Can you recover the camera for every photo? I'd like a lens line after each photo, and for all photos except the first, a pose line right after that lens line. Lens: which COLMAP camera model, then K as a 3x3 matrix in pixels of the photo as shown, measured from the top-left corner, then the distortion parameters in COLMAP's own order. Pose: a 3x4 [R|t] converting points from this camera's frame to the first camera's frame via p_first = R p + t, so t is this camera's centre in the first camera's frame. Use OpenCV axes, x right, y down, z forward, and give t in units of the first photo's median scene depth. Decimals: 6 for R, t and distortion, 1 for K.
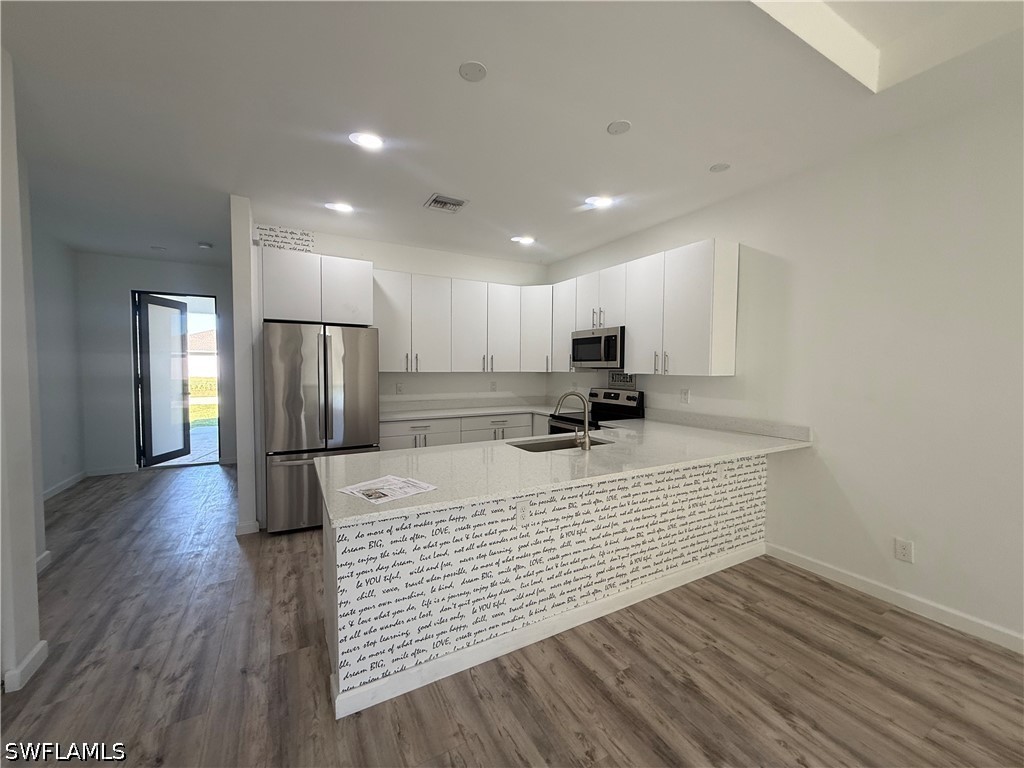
lens RADIAL K [[411.0, 0, 511.6], [0, 411.0, 387.3], [0, 0, 1]] dist [-0.002397, -0.000359]
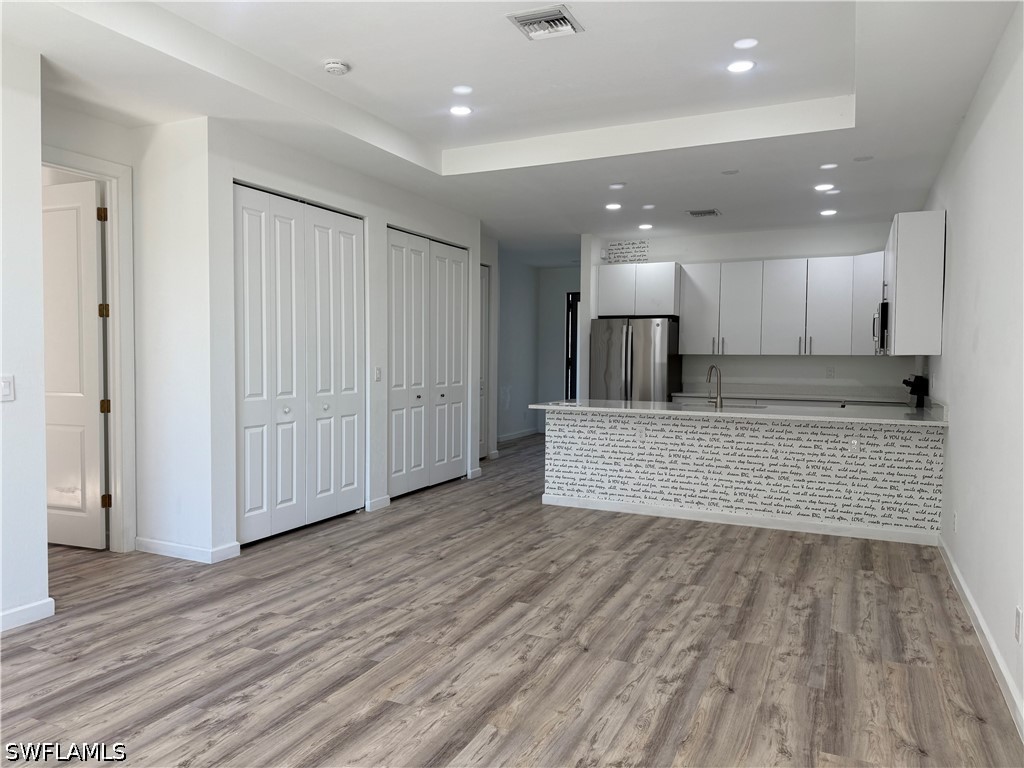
lens RADIAL K [[719.3, 0, 513.4], [0, 719.3, 385.4], [0, 0, 1]] dist [0.068870, -0.087109]
pose [[0.585378, 0.034802, -0.810013, 1.401550], [-0.043289, 0.998995, 0.011638, 0.064487], [0.809604, 0.028252, 0.586296, -0.771053]]
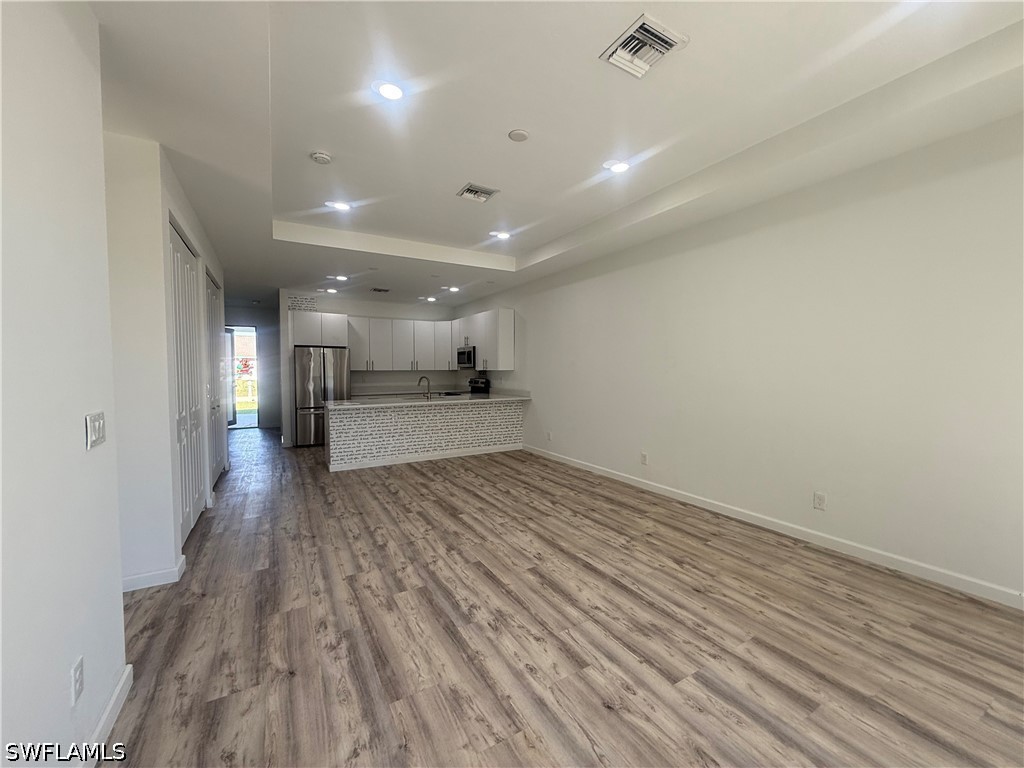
lens RADIAL K [[411.0, 0, 515.8], [0, 411.0, 383.3], [0, 0, 1]] dist [-0.002397, -0.000359]
pose [[0.999678, -0.009249, 0.023632, 0.539544], [0.009575, 0.999860, -0.013707, 0.076634], [-0.023502, 0.013928, 0.999627, -1.269803]]
